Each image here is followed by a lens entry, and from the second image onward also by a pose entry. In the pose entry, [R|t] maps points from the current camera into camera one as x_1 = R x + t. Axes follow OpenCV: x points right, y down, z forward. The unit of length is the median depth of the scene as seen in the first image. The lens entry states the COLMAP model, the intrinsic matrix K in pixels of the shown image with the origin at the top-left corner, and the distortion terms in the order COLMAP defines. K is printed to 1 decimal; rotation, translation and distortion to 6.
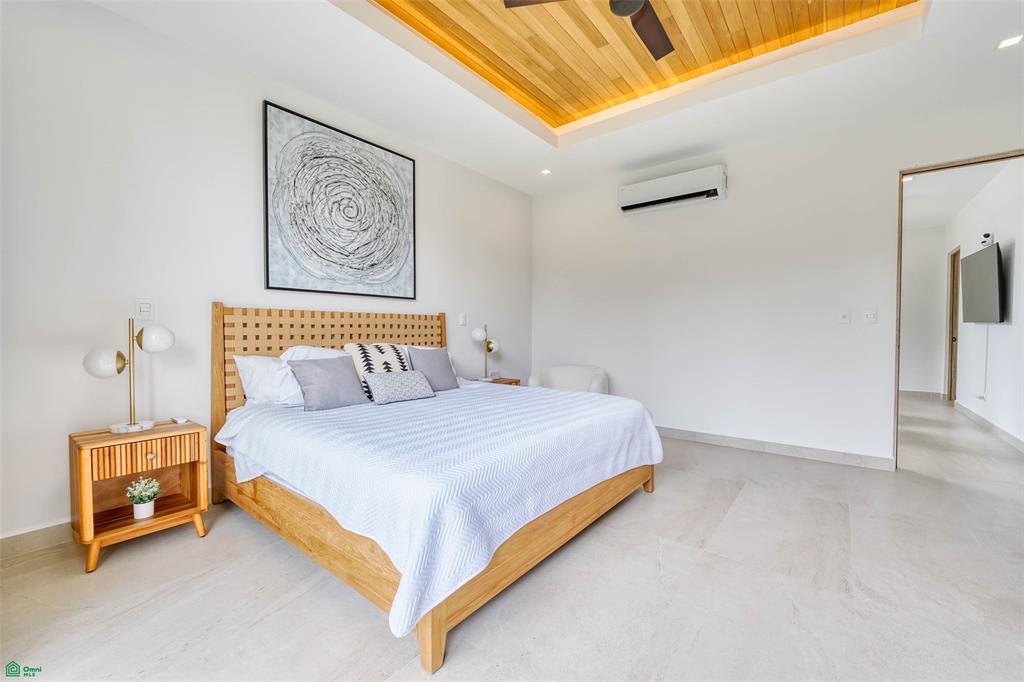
lens RADIAL K [[408.2, 0, 511.6], [0, 408.2, 342.5], [0, 0, 1]] dist [-0.001227, -0.000134]
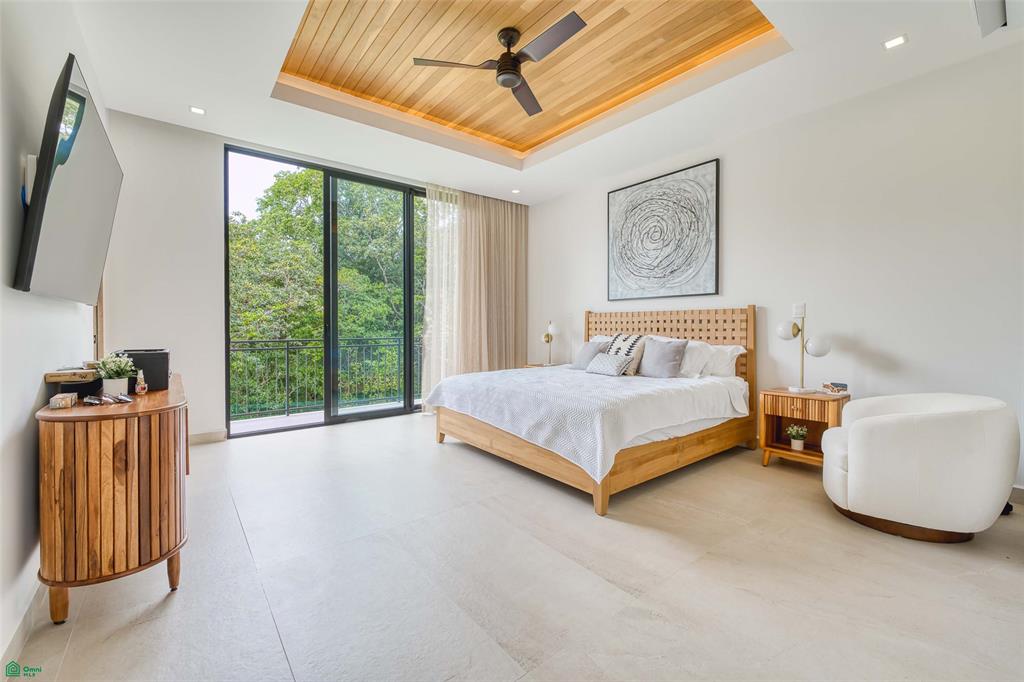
lens RADIAL K [[423.7, 0, 514.0], [0, 423.7, 329.8], [0, 0, 1]] dist [-0.002115, -0.000217]
pose [[-0.212099, 0.009562, -0.977201, 1.006390], [-0.025793, 0.999549, 0.015379, -0.023019], [0.976908, 0.028467, -0.211757, 0.815768]]
